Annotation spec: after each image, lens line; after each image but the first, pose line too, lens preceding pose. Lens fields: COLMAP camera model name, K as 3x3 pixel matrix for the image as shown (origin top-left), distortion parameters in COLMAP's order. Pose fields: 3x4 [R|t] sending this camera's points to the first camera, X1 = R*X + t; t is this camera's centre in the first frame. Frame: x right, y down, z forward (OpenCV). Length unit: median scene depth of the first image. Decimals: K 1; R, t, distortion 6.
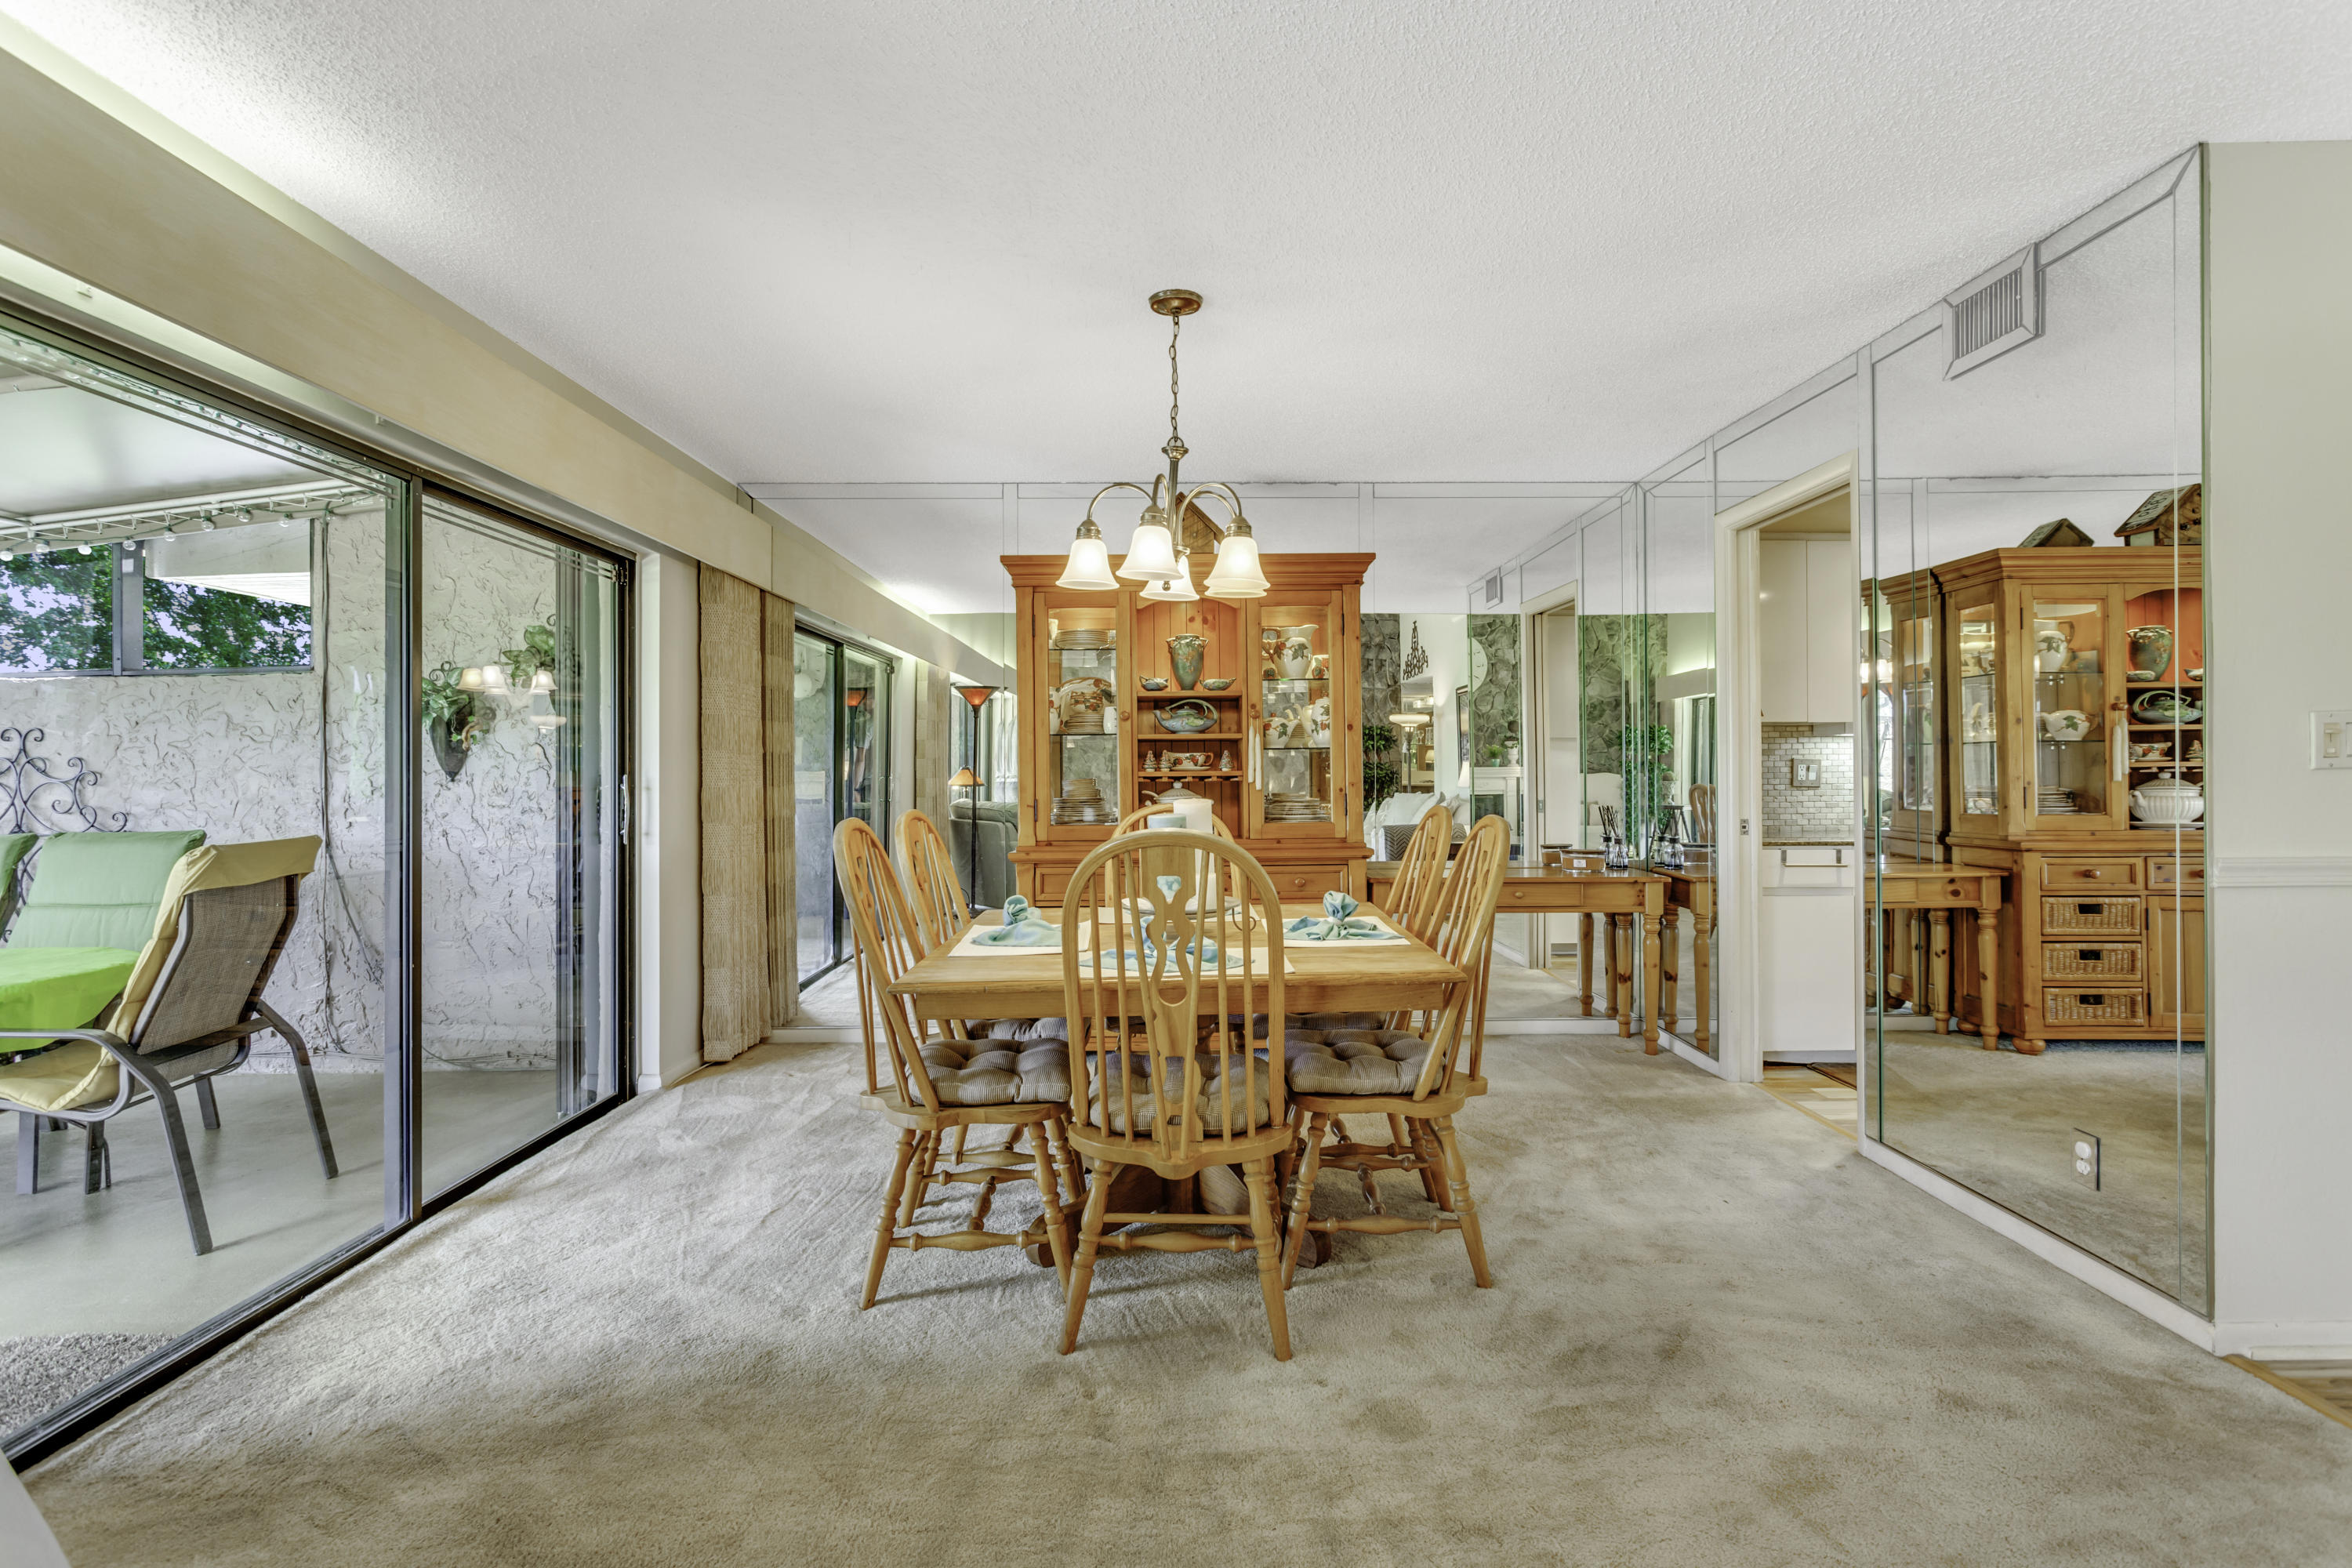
lens RADIAL K [[1148.5, 0, 1175.6], [0, 1148.5, 771.0], [0, 0, 1]] dist [0.001232, 0.000409]
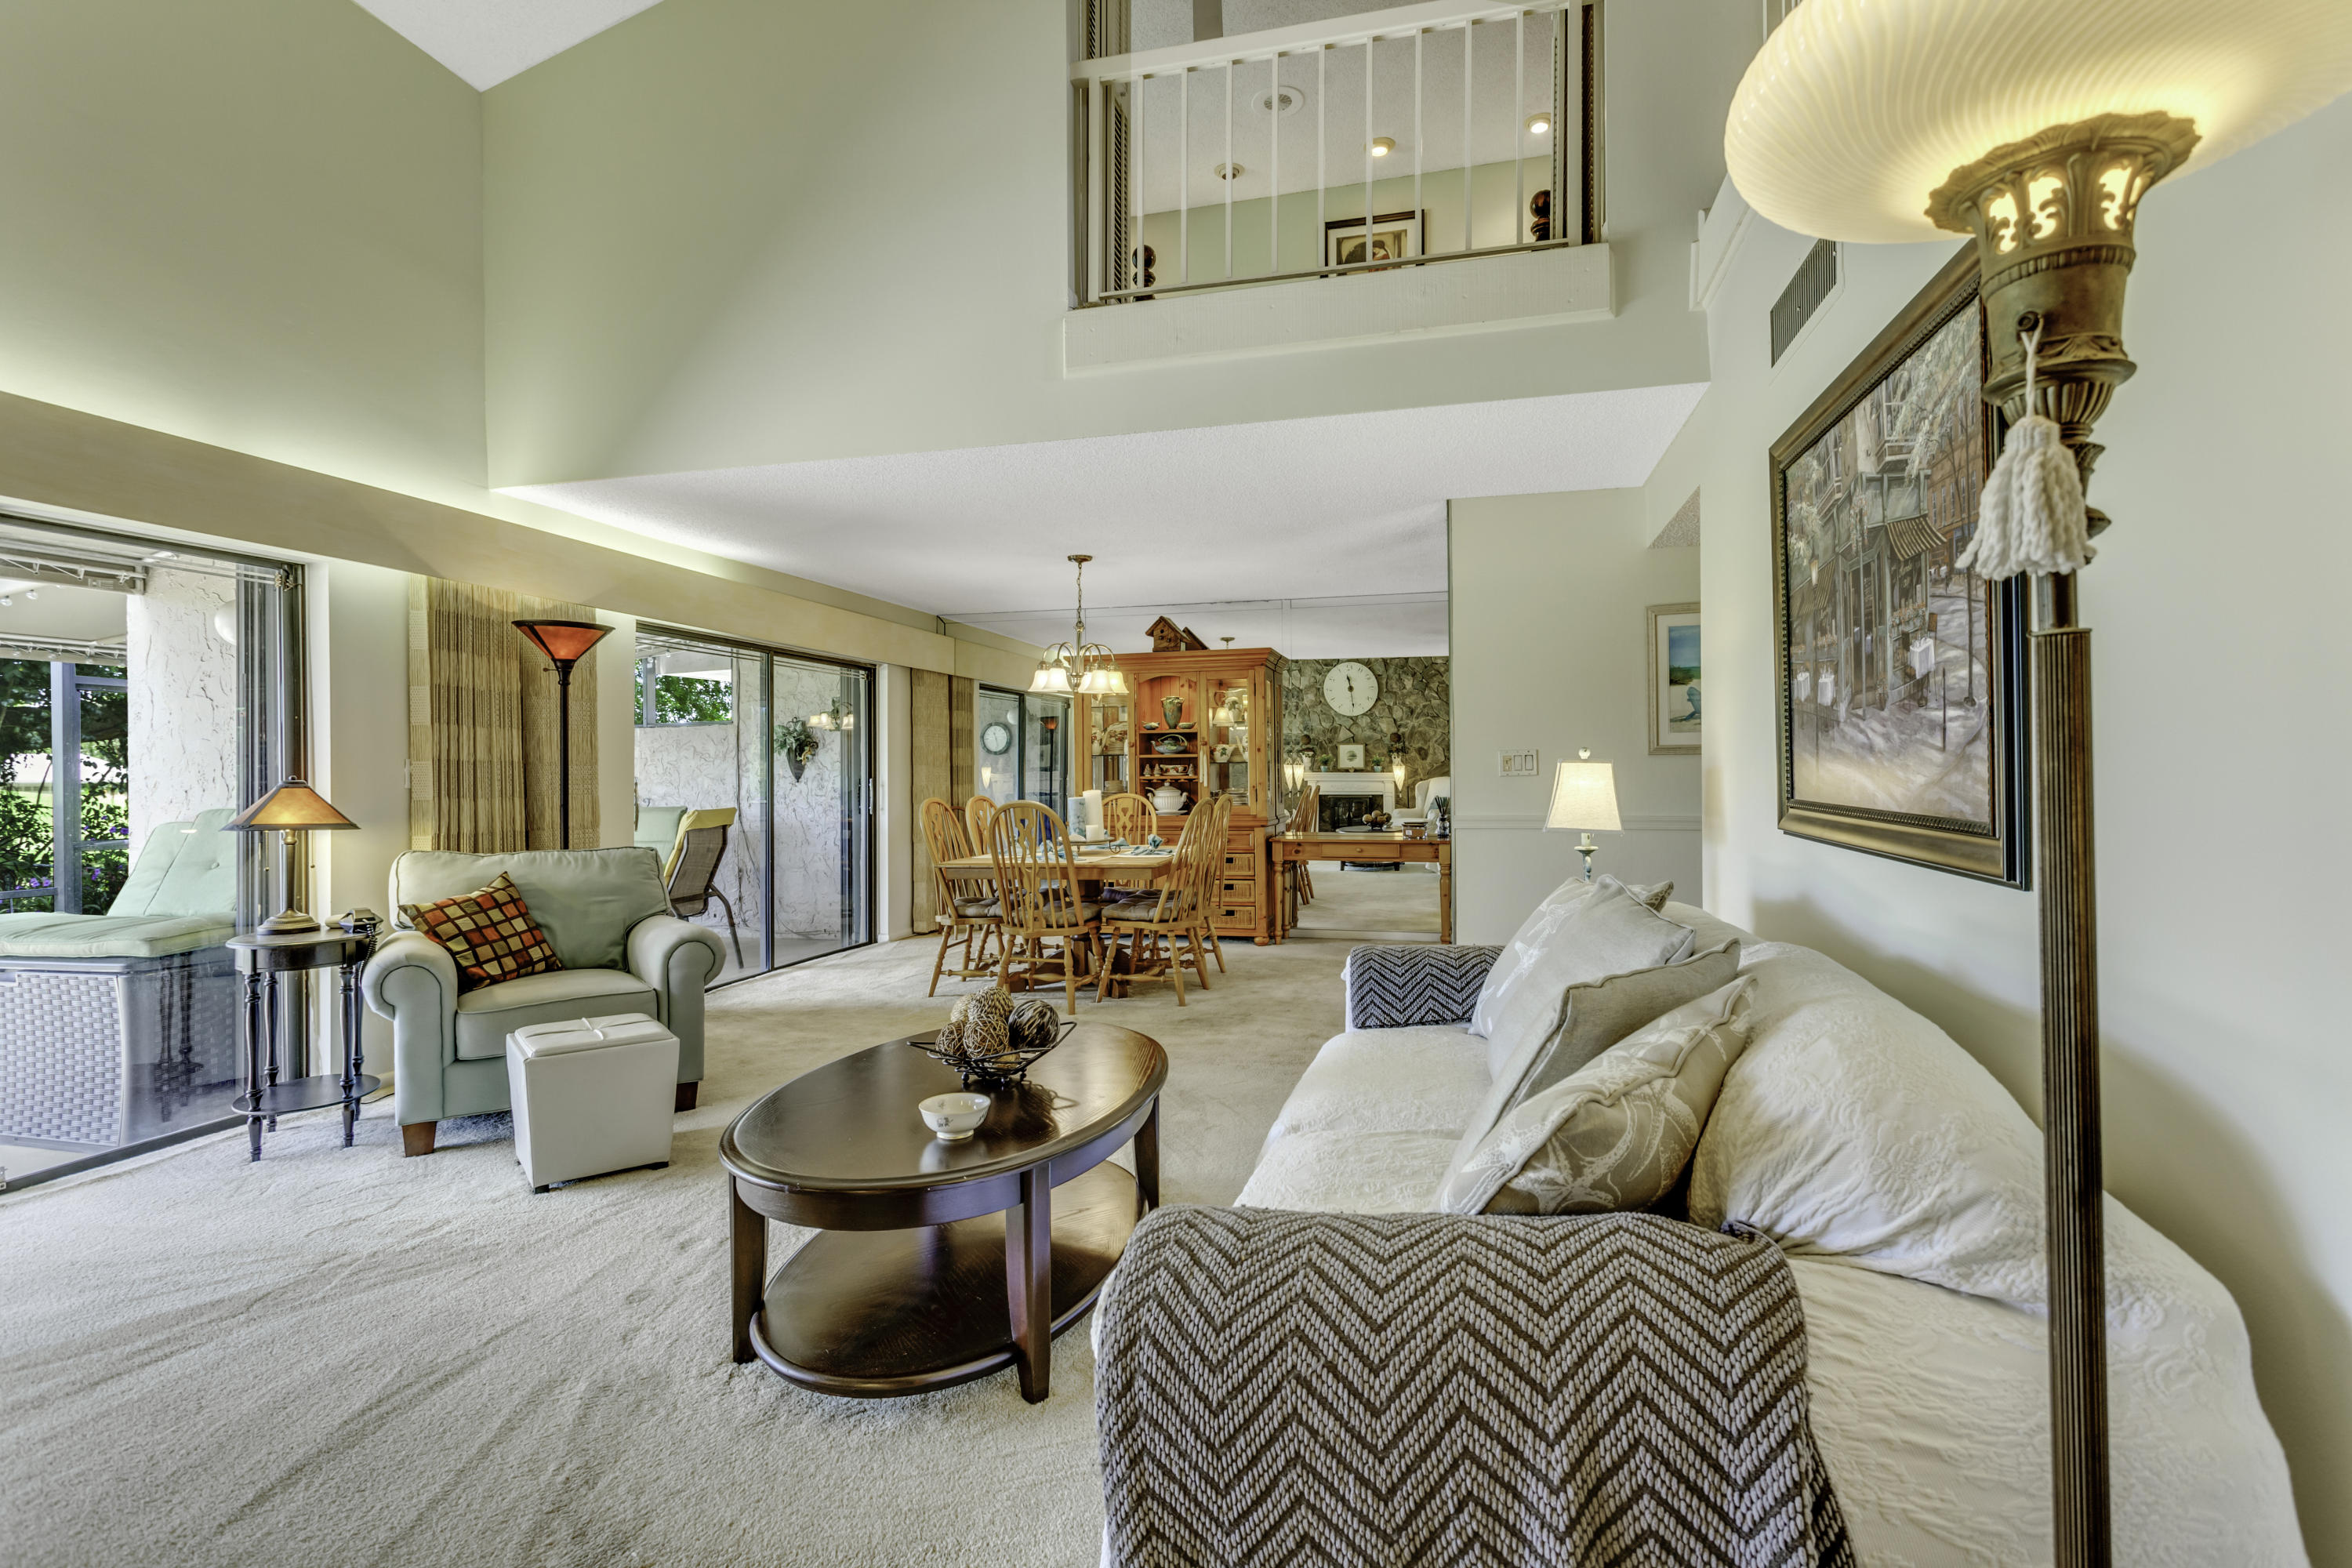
lens RADIAL K [[1103.7, 0, 1169.3], [0, 1103.7, 771.2], [0, 0, 1]] dist [0.000097, 0.001656]
pose [[0.964831, -0.002535, -0.262859, 0.447955], [0.002874, 0.999995, 0.000907, -0.008980], [0.262855, -0.001631, 0.964834, -0.600617]]
